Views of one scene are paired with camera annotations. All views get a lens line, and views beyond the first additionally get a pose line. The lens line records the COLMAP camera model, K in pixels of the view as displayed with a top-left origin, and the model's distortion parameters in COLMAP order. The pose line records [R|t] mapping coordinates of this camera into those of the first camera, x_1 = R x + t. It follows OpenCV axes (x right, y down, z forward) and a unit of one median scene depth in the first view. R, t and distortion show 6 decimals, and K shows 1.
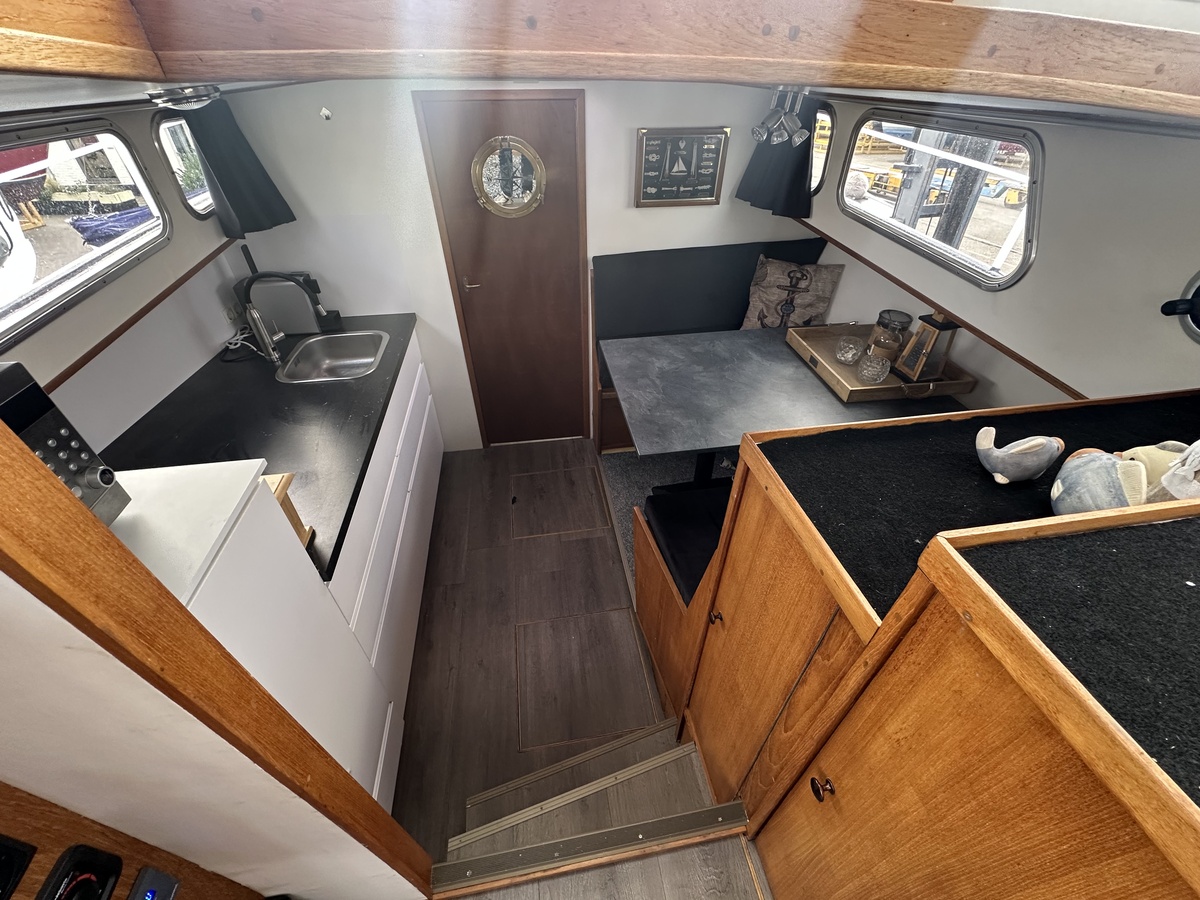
lens RADIAL K [[477.4, 0, 601.1], [0, 477.4, 450.4], [0, 0, 1]] dist [-0.003327, 0.000425]
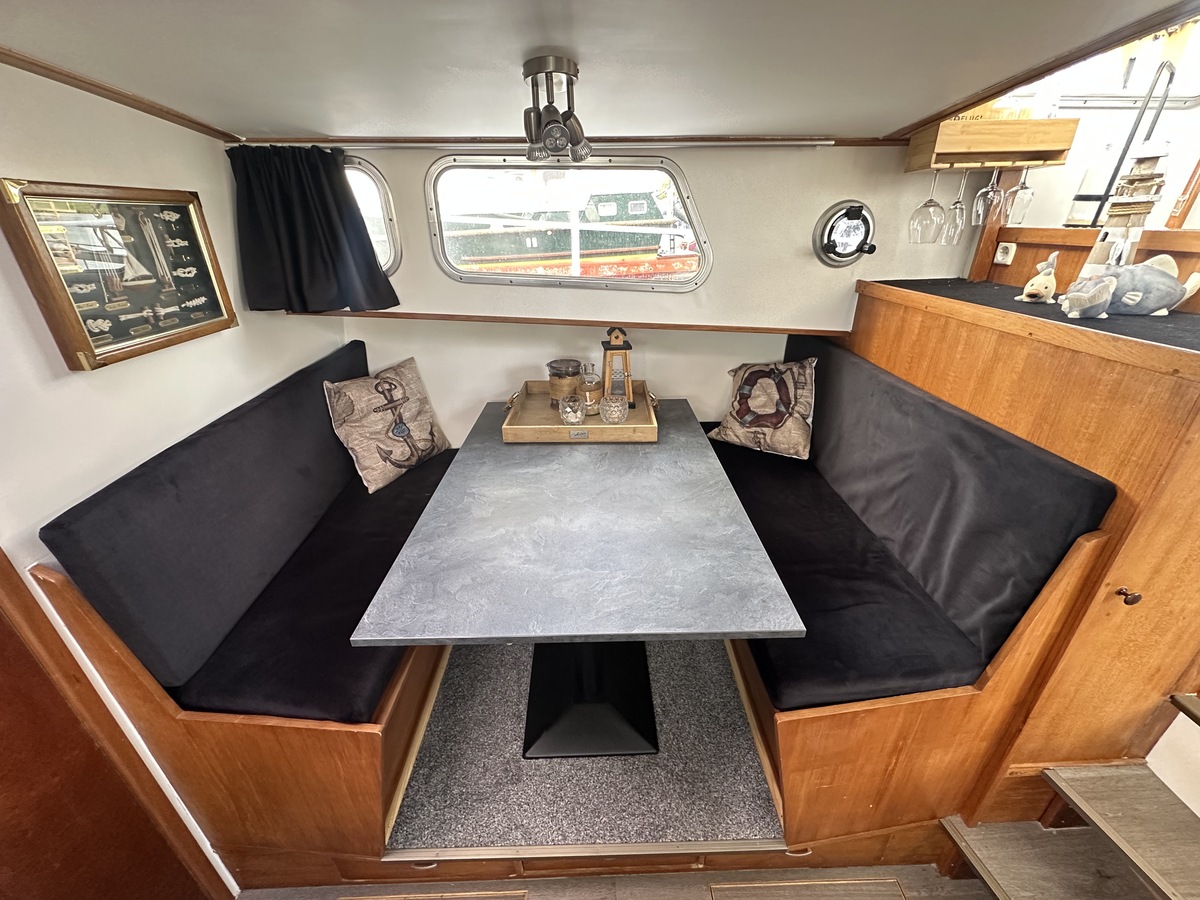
lens RADIAL K [[477.4, 0, 601.1], [0, 477.4, 450.4], [0, 0, 1]] dist [-0.003327, 0.000425]
pose [[0.143558, -0.432604, 0.890082, -0.227711], [0.632316, 0.731967, 0.253772, -0.275498], [-0.761293, 0.526382, 0.378622, 0.531138]]
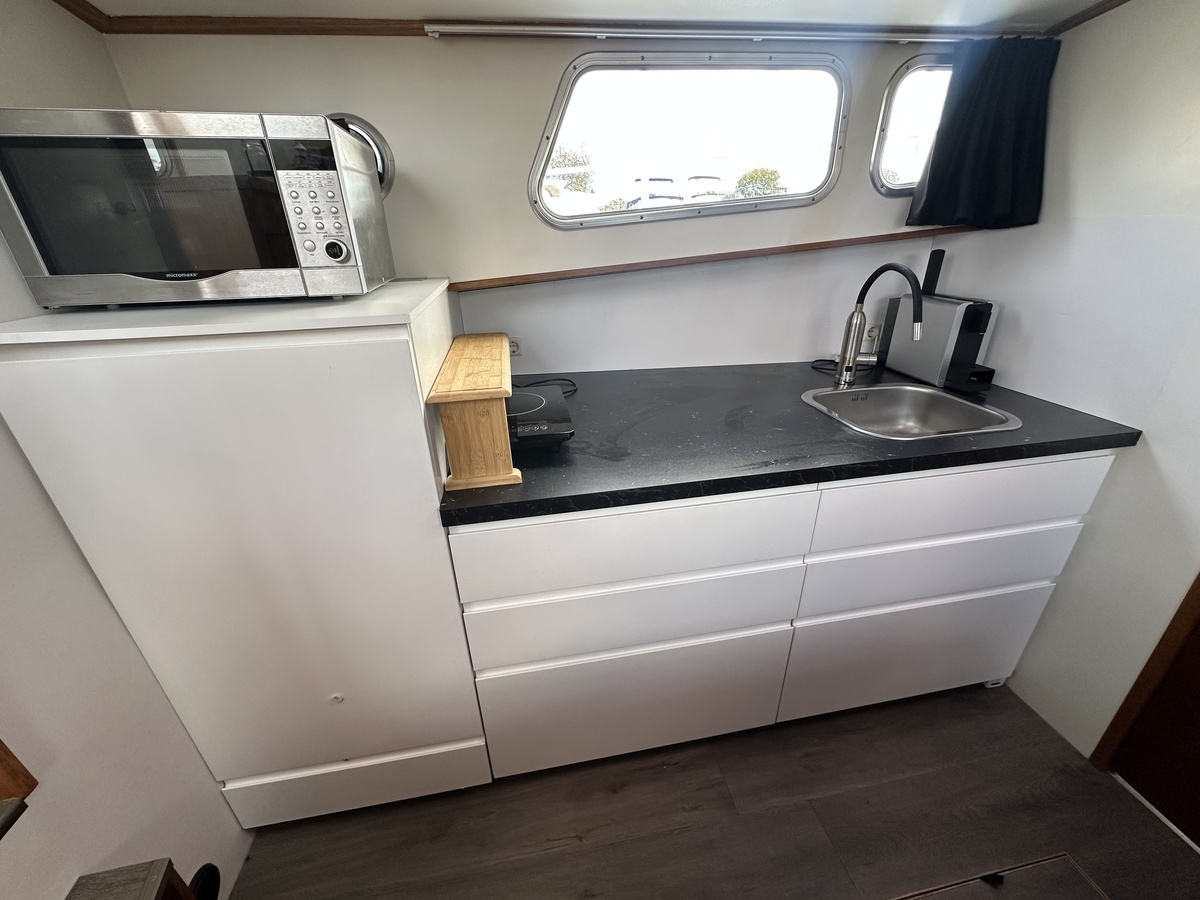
lens RADIAL K [[477.4, 0, 601.1], [0, 477.4, 450.4], [0, 0, 1]] dist [-0.003327, 0.000425]
pose [[0.019121, 0.406828, -0.913305, 0.037018], [-0.605898, 0.731343, 0.313089, -0.098580], [0.795313, 0.547383, 0.260480, 0.473326]]
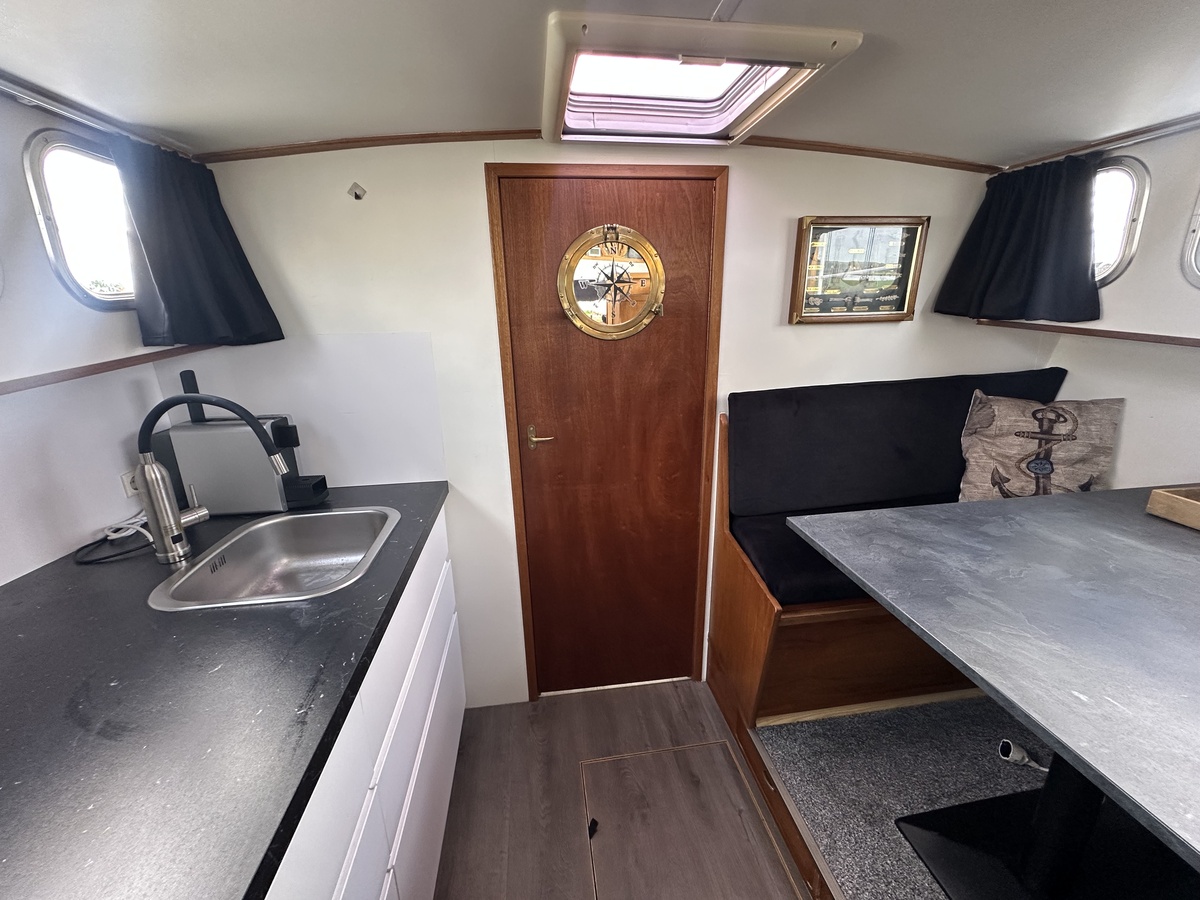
lens RADIAL K [[477.4, 0, 601.1], [0, 477.4, 450.4], [0, 0, 1]] dist [-0.003327, 0.000425]
pose [[0.999515, -0.015090, -0.027254, -0.171328], [0.003564, 0.924504, -0.381156, -0.084773], [0.030948, 0.380874, 0.924109, 0.413019]]
